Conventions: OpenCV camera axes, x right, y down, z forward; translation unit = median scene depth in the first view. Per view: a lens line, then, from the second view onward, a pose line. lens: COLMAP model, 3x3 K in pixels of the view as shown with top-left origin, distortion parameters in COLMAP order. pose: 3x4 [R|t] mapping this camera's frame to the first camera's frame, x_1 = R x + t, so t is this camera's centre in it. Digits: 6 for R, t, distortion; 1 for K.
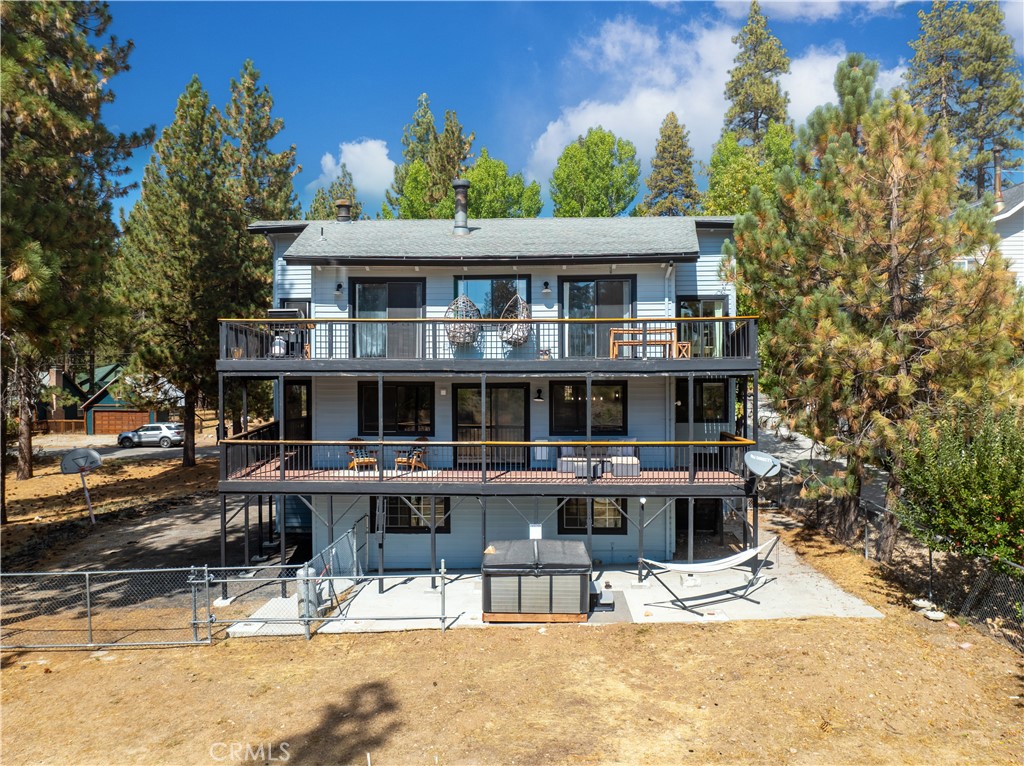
lens RADIAL K [[713.1, 0, 512.0], [0, 713.1, 383.0], [0, 0, 1]] dist [-0.083156, 0.043510]
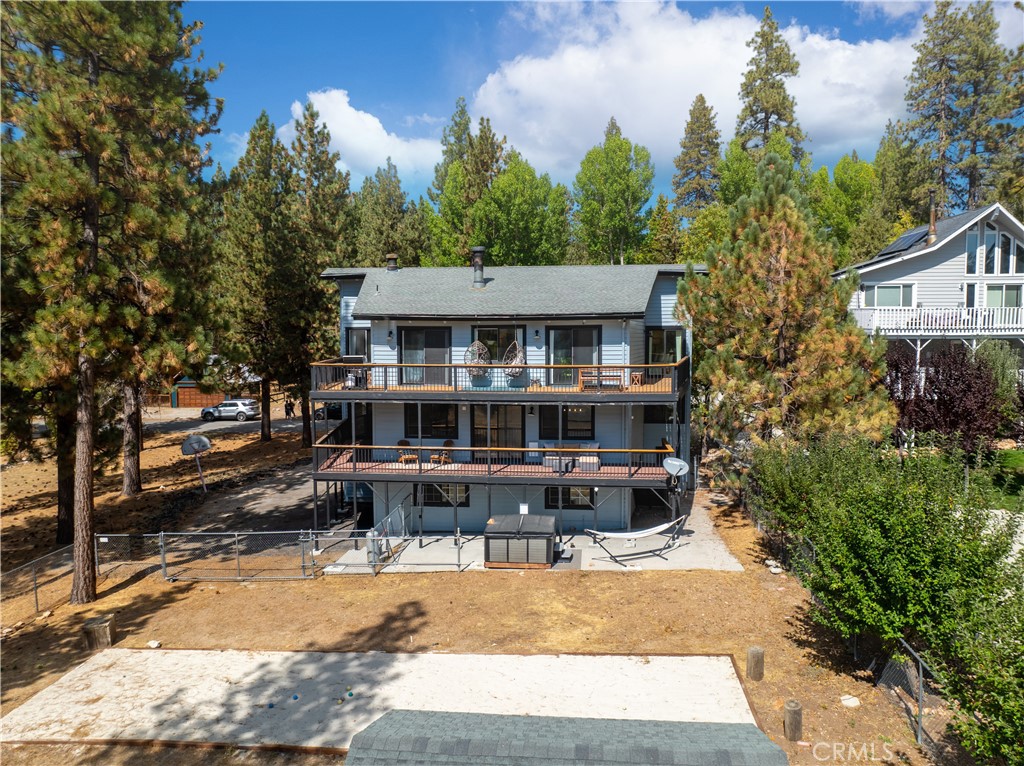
lens RADIAL K [[713.1, 0, 512.0], [0, 713.1, 383.0], [0, 0, 1]] dist [-0.083156, 0.043510]
pose [[0.997985, 0.003682, -0.063348, 0.093208], [0.000243, 0.998085, 0.061855, -0.132448], [0.063455, -0.061745, 0.996073, -0.425111]]
